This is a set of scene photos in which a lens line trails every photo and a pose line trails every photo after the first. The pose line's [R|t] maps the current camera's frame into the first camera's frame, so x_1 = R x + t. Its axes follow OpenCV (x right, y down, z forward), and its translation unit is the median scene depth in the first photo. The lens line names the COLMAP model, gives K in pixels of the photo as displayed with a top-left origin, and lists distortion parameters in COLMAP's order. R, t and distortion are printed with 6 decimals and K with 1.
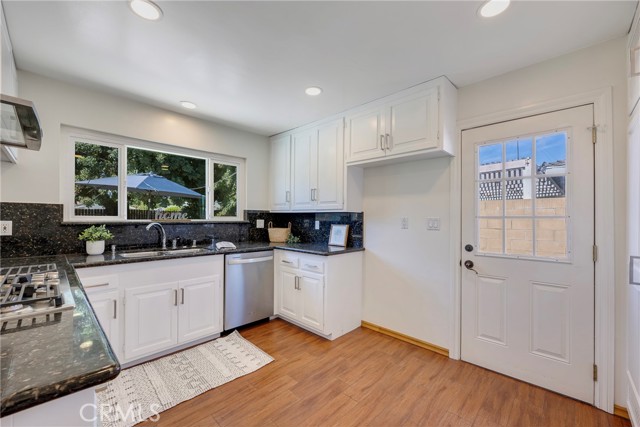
lens RADIAL K [[257.5, 0, 318.9], [0, 257.5, 218.4], [0, 0, 1]] dist [-0.000256, -0.000030]
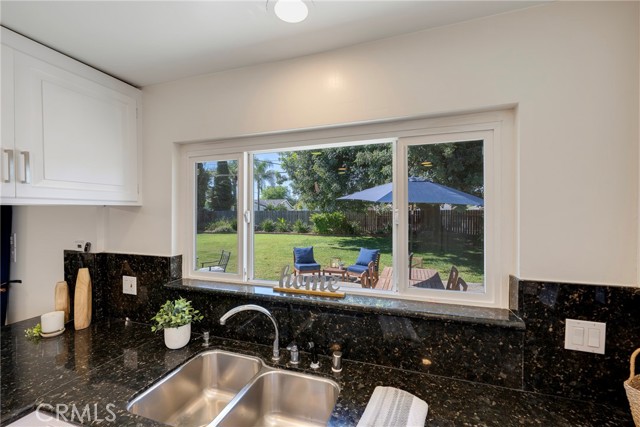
lens RADIAL K [[264.4, 0, 320.0], [0, 264.4, 213.5], [0, 0, 1]] dist [-0.001191, -0.000167]
pose [[0.434995, -0.001874, -0.900431, -0.141070], [0.003967, 0.999992, -0.000165, -0.142323], [0.900424, -0.003500, 0.434999, 0.873769]]
